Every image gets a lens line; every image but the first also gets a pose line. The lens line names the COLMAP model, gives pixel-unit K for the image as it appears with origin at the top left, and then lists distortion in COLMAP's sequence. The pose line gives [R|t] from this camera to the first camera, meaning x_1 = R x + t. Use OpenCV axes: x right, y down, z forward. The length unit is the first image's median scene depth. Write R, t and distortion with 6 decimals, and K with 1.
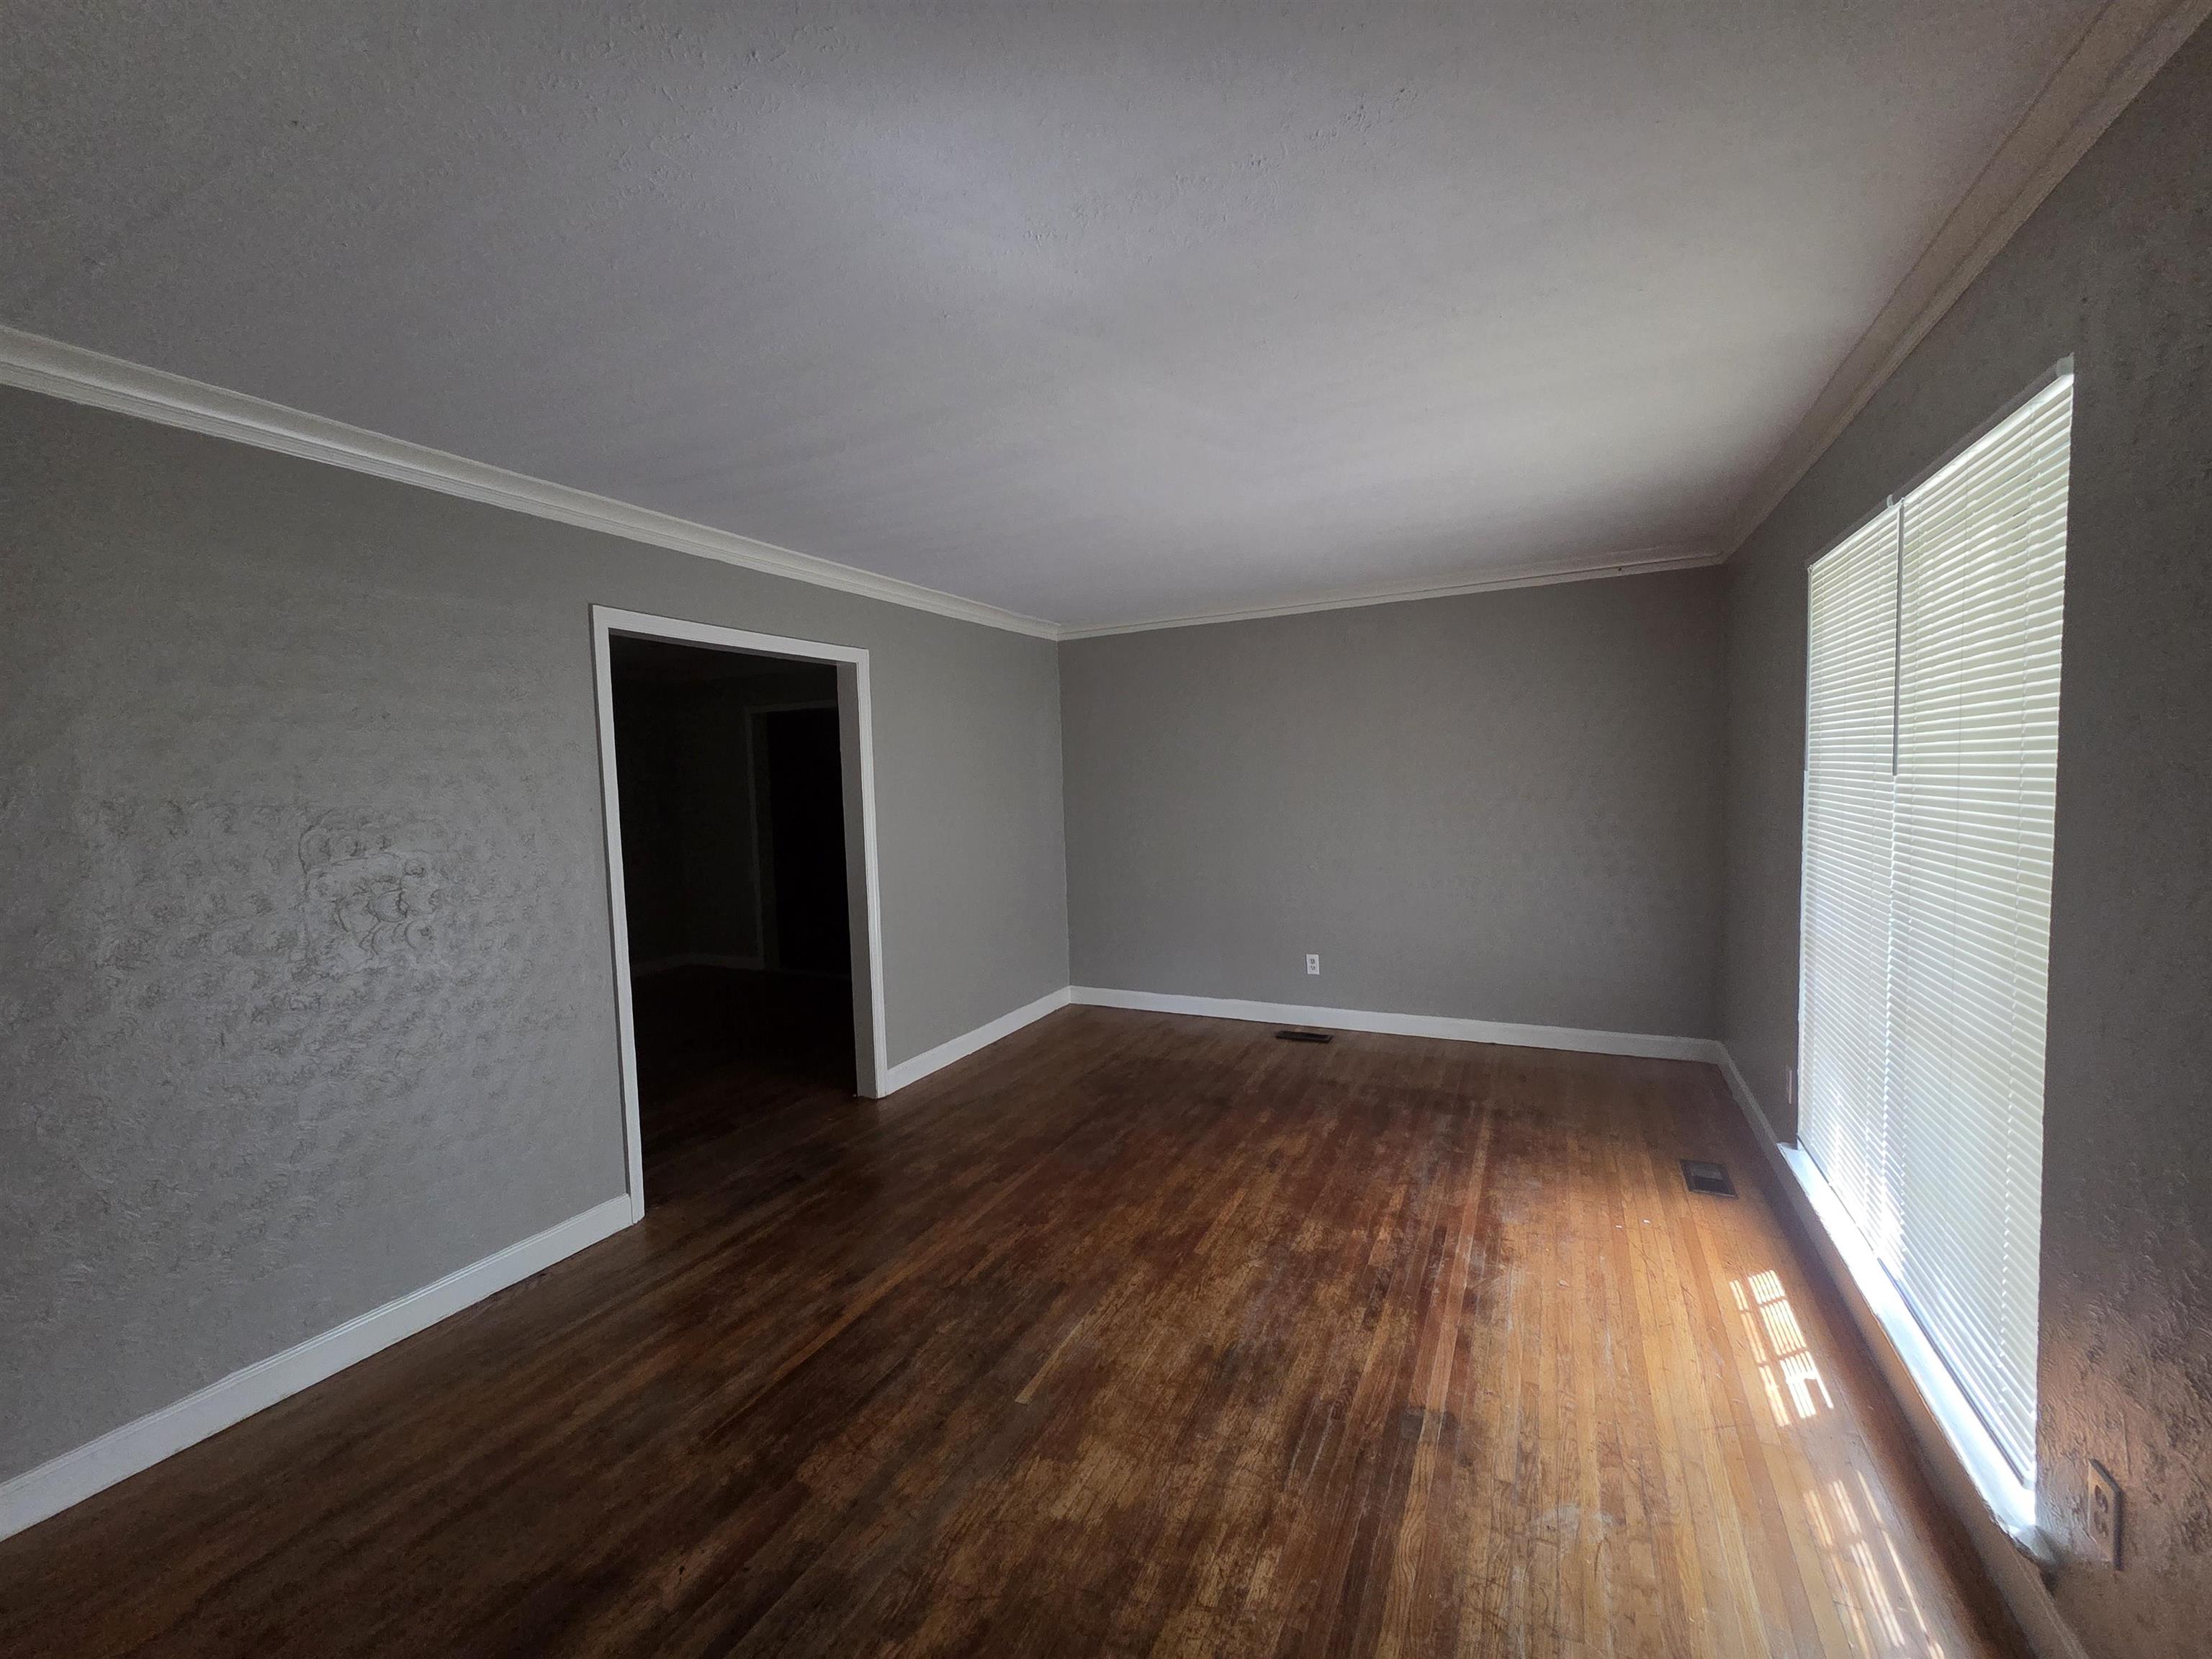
lens RADIAL K [[903.7, 0, 1094.7], [0, 903.7, 834.2], [0, 0, 1]] dist [-0.007521, 0.003038]
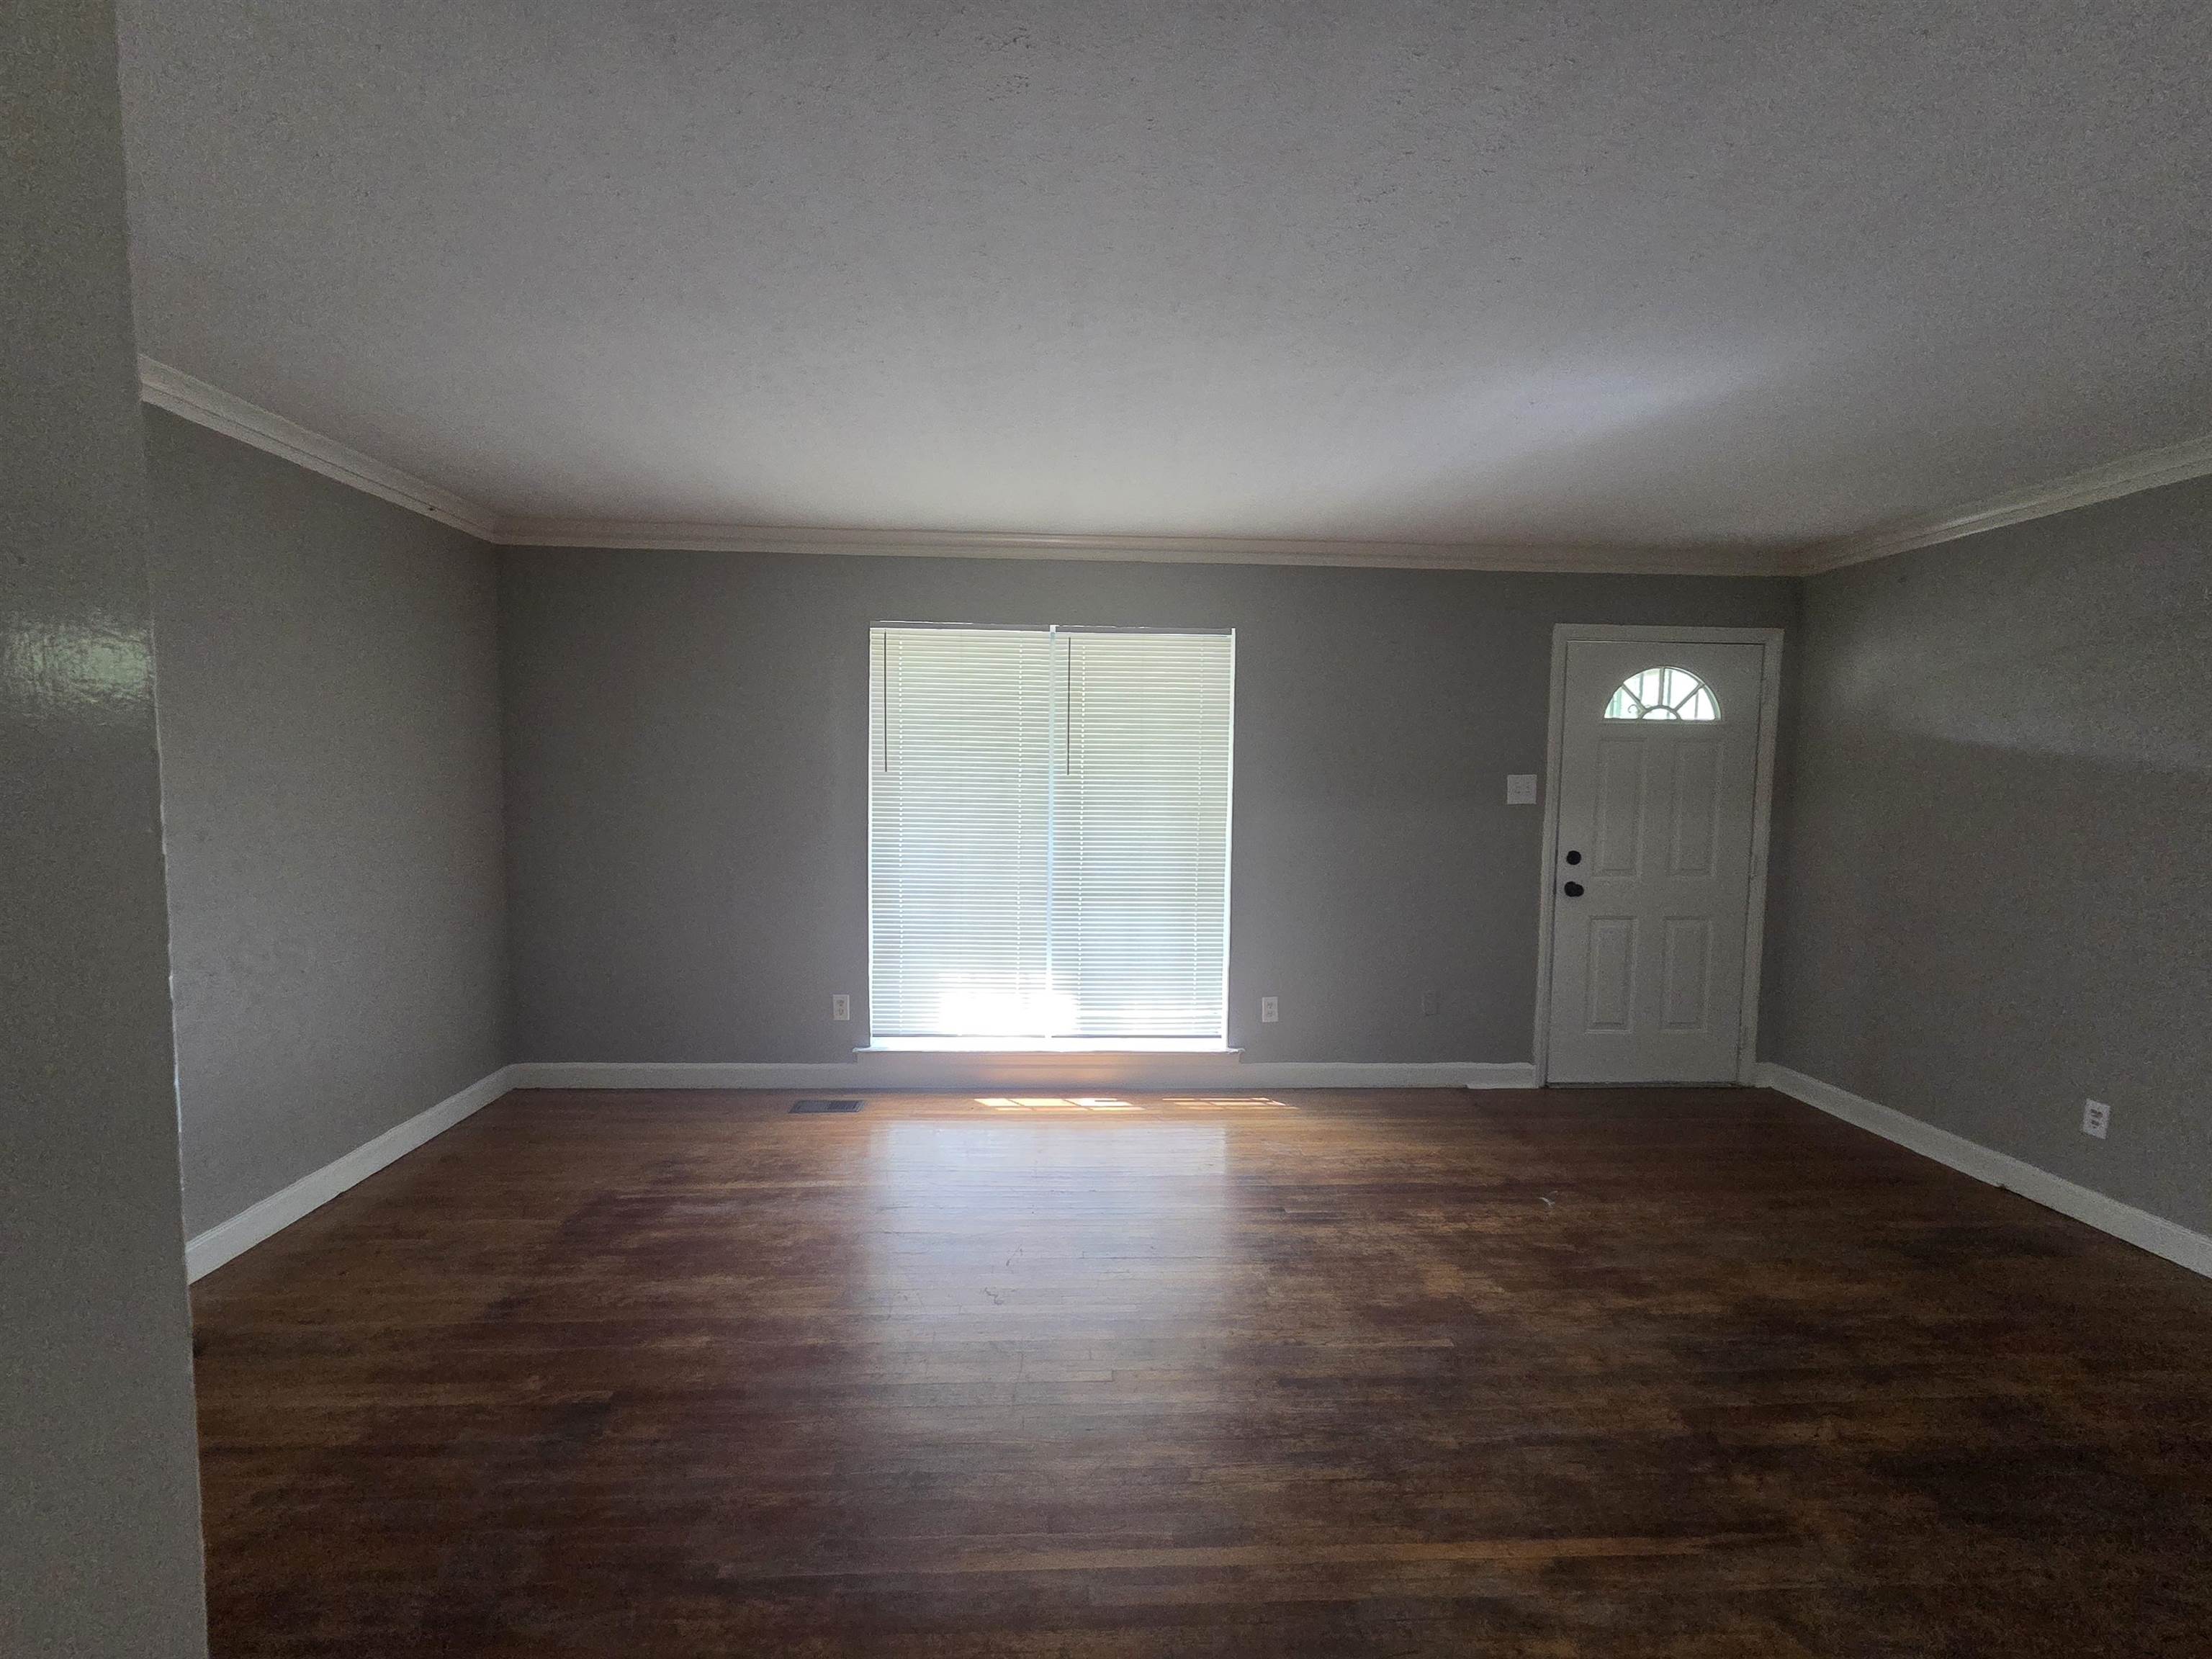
lens RADIAL K [[887.9, 0, 1087.3], [0, 887.9, 840.3], [0, 0, 1]] dist [0.006760, 0.000213]
pose [[-0.485772, -0.044957, 0.872929, -0.543601], [0.051745, 0.995446, 0.080062, -0.056269], [-0.872553, 0.084061, -0.481233, 1.288803]]
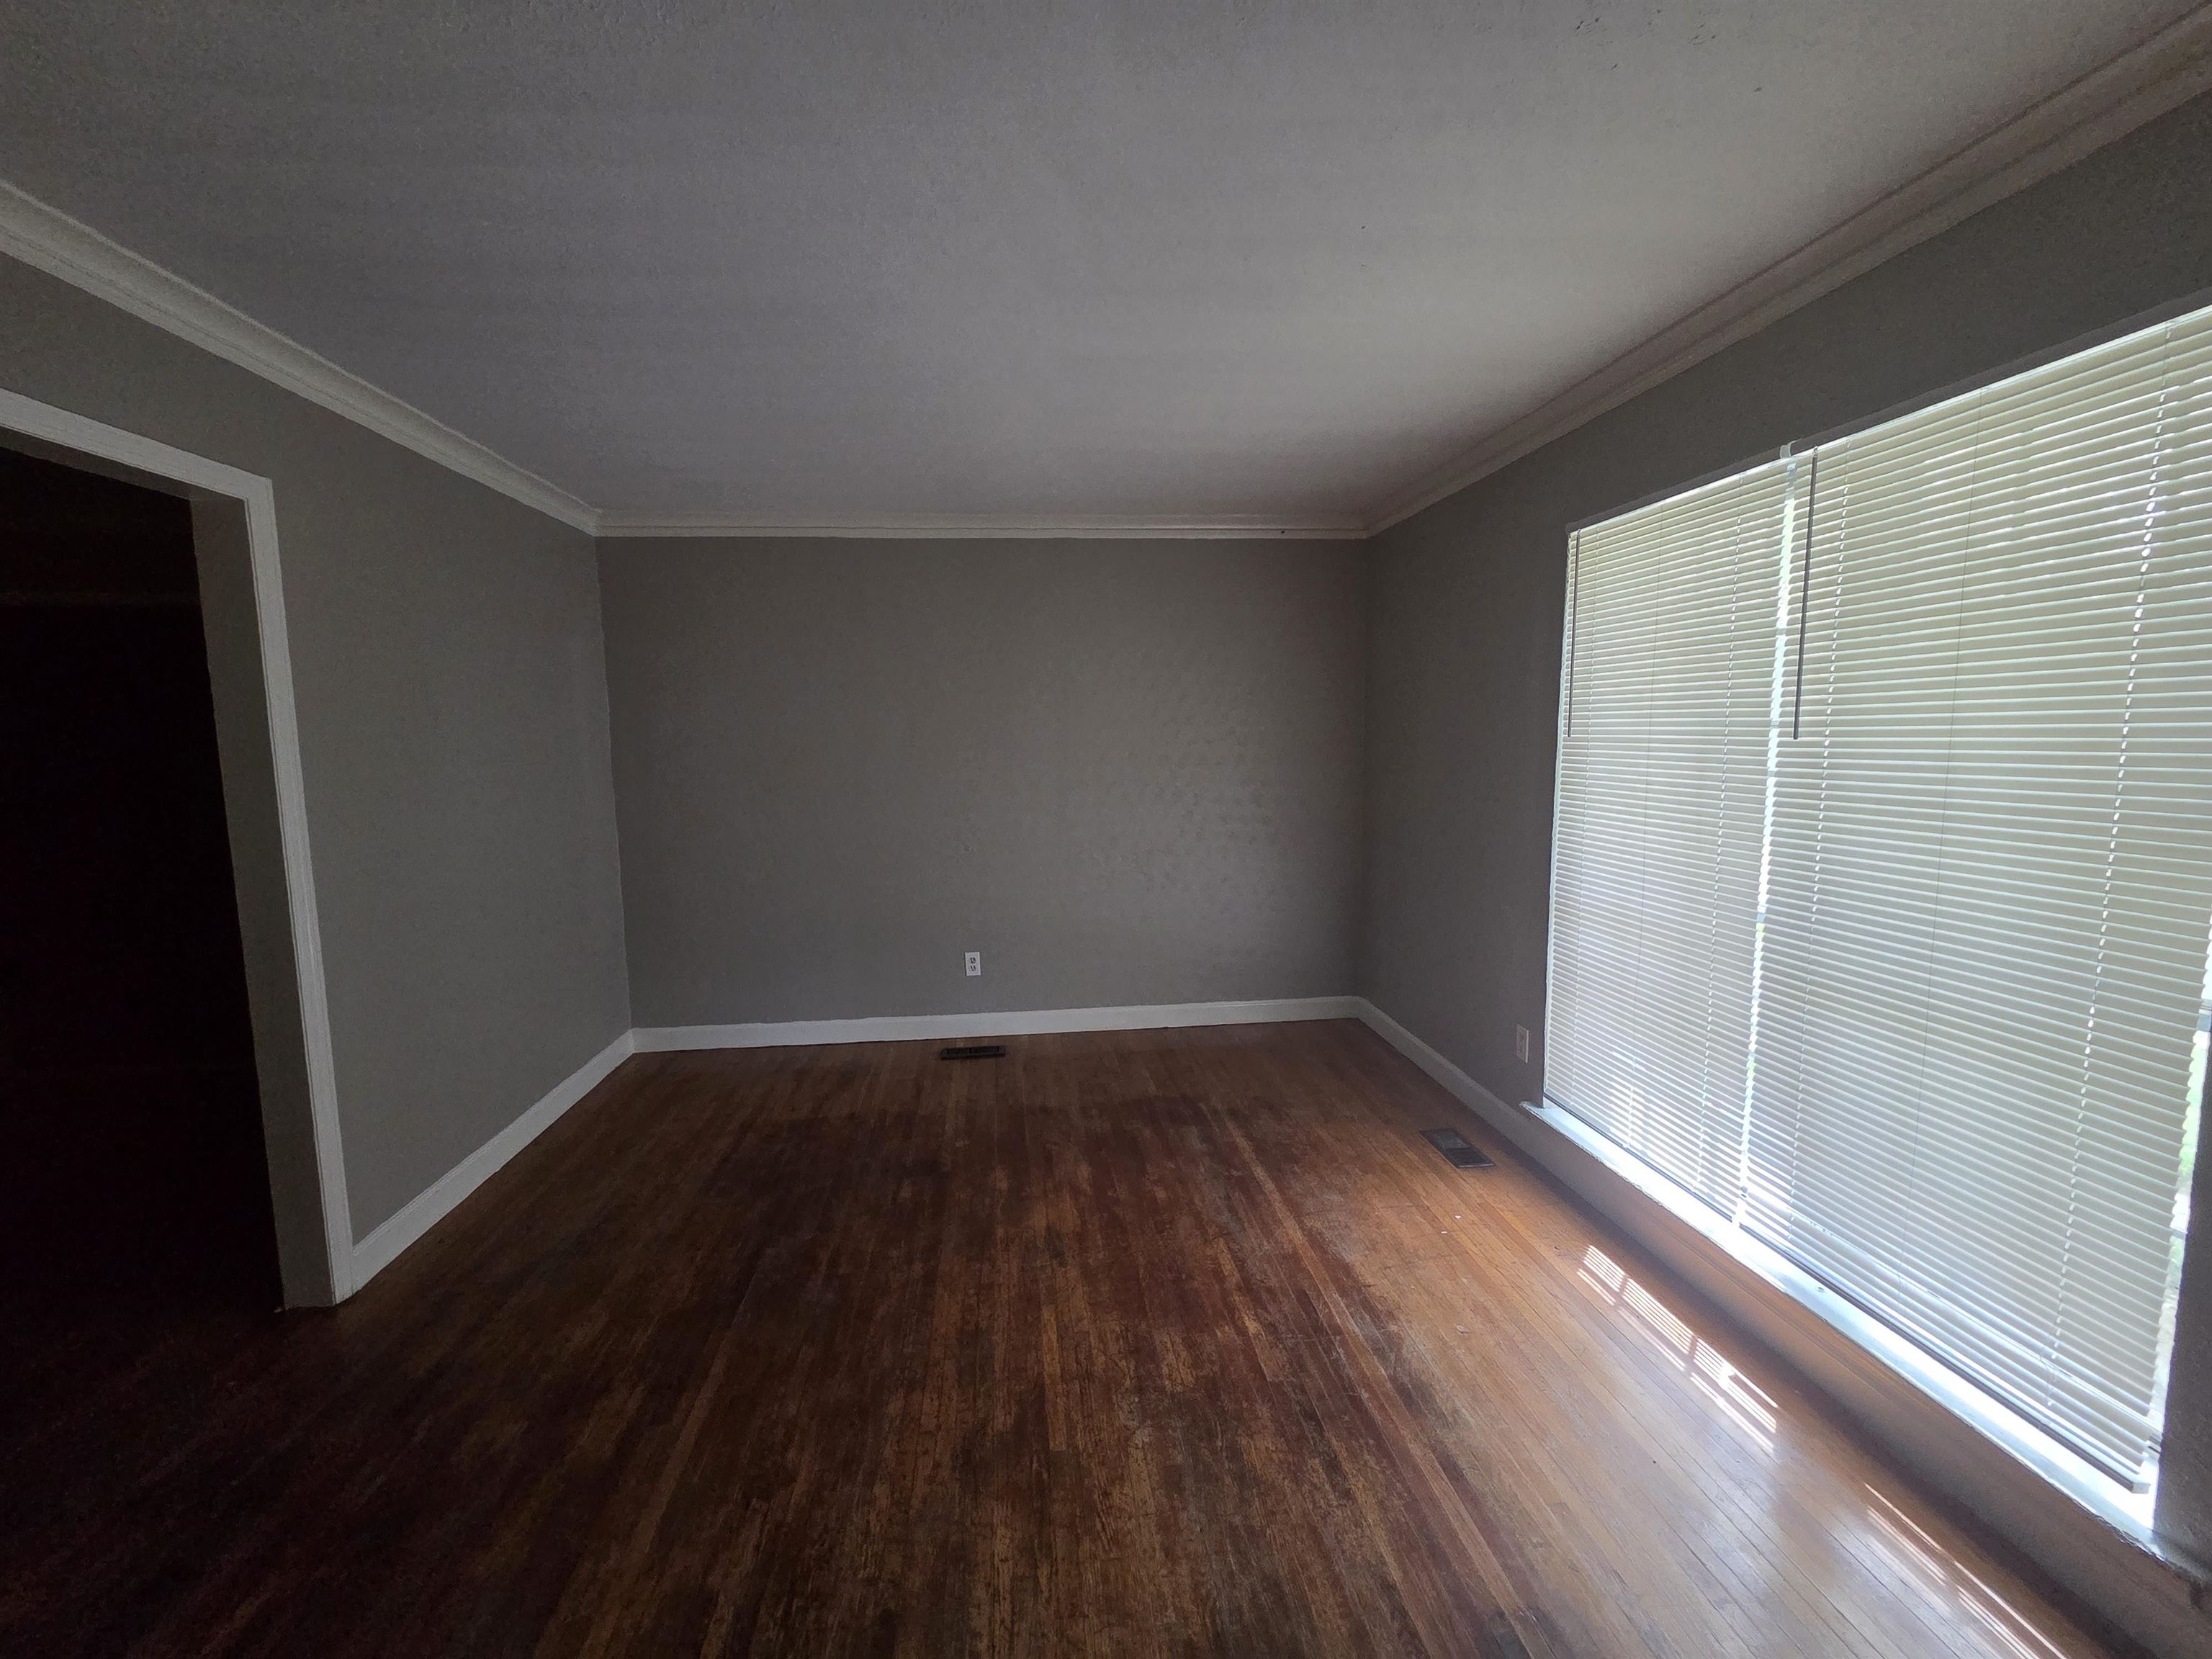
lens RADIAL K [[903.7, 0, 1094.7], [0, 903.7, 834.2], [0, 0, 1]] dist [-0.007521, 0.003038]
pose [[0.842893, -0.039362, 0.536640, -0.182591], [0.020589, 0.998950, 0.040934, -0.012969], [-0.537687, -0.023454, 0.842818, 0.399001]]
